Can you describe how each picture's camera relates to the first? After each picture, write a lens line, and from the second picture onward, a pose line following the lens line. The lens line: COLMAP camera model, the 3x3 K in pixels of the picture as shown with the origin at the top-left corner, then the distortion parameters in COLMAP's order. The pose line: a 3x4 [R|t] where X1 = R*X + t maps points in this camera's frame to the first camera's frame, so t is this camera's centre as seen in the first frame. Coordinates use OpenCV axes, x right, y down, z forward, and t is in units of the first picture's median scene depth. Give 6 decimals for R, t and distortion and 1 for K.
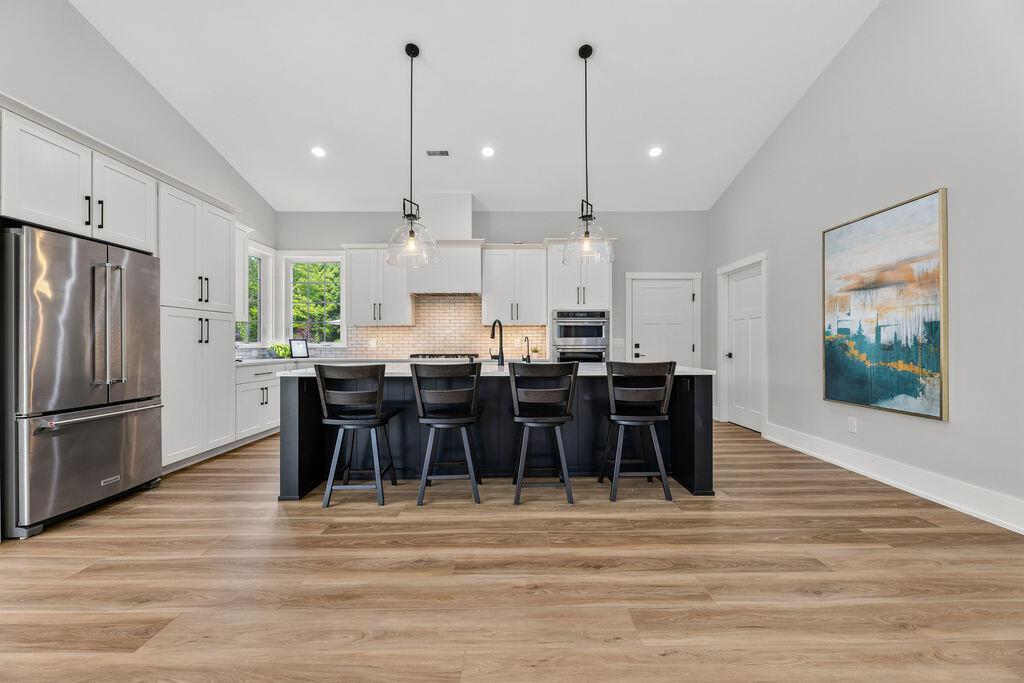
lens RADIAL K [[414.9, 0, 511.4], [0, 414.9, 343.4], [0, 0, 1]] dist [-0.003476, 0.000661]
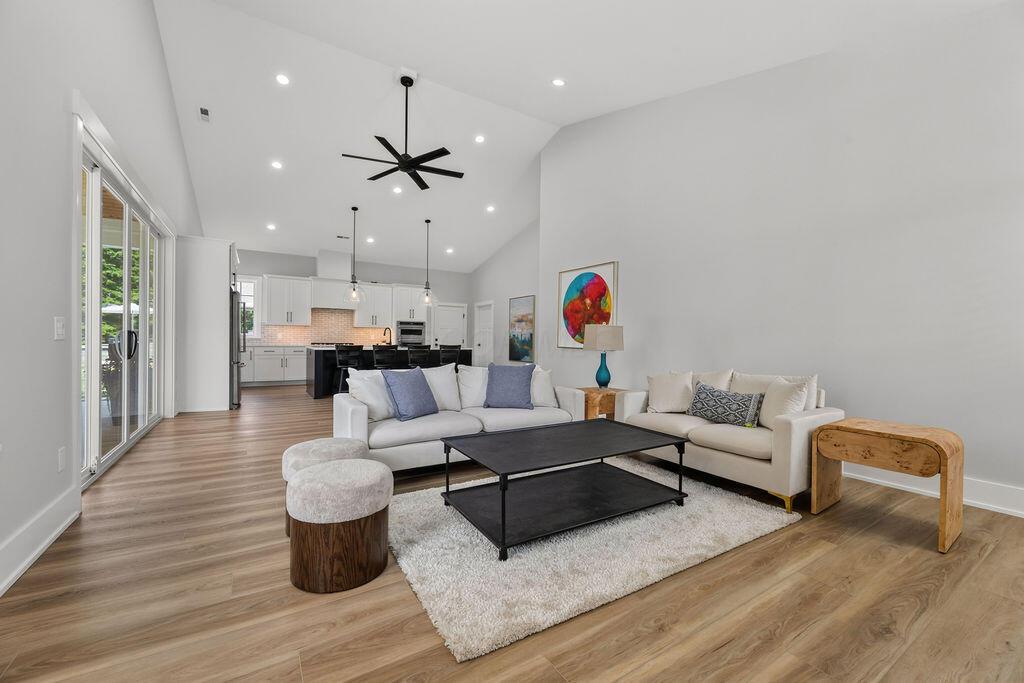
lens RADIAL K [[414.9, 0, 511.3], [0, 414.9, 339.9], [0, 0, 1]] dist [-0.003476, 0.000661]
pose [[0.853001, 0.014142, 0.521718, -0.822306], [-0.016908, 0.999857, 0.000542, -0.001709], [-0.521636, -0.009283, 0.853118, -1.675622]]
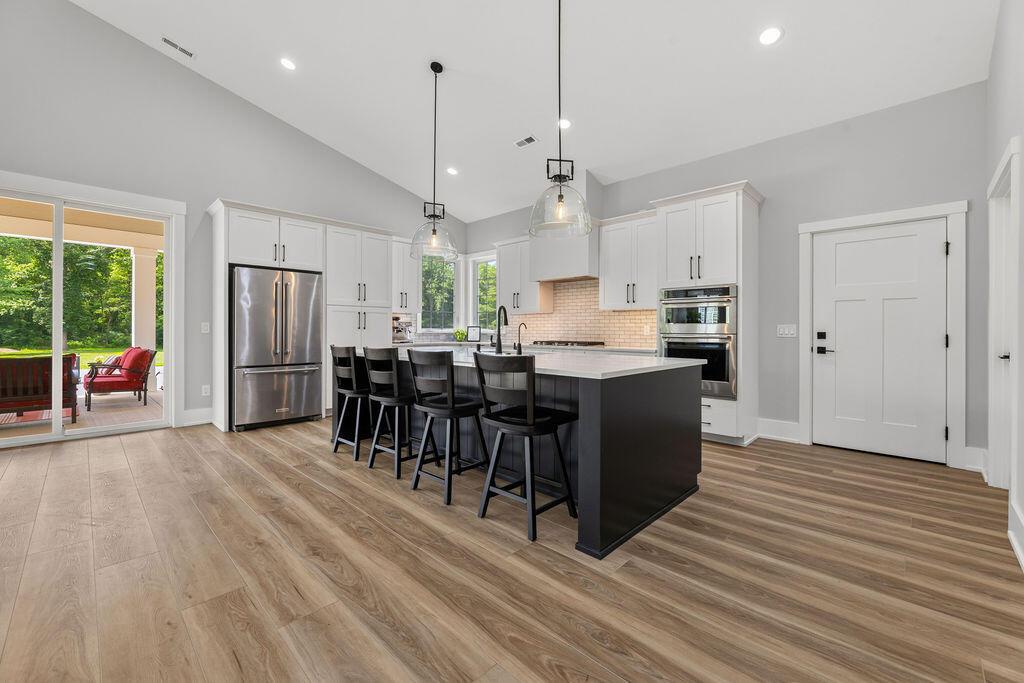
lens RADIAL K [[414.9, 0, 511.1], [0, 414.9, 333.9], [0, 0, 1]] dist [-0.003476, 0.000661]
pose [[0.715732, 0.011856, -0.698274, 0.819394], [-0.004322, 0.999912, 0.012548, -0.005790], [0.698361, -0.005963, 0.715720, 0.405996]]
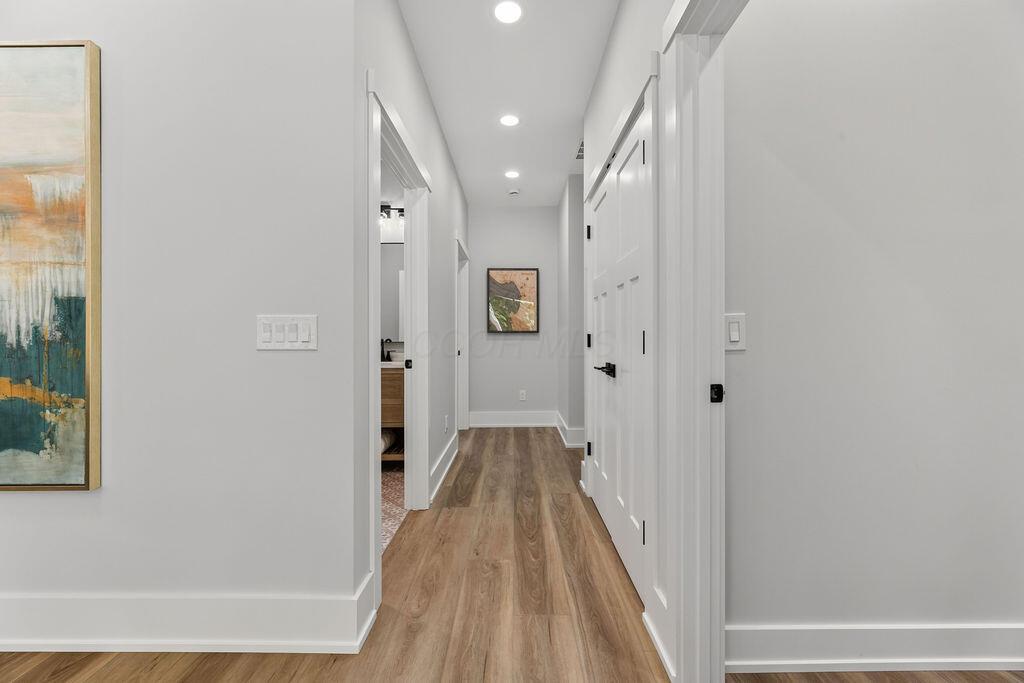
lens RADIAL K [[414.9, 0, 512.1], [0, 414.9, 341.4], [0, 0, 1]] dist [-0.003476, 0.000661]
pose [[0.005878, 0.005027, 0.999970, 0.483173], [0.000084, 0.999987, -0.005028, 0.003096], [-0.999983, 0.000113, 0.005877, 0.429131]]
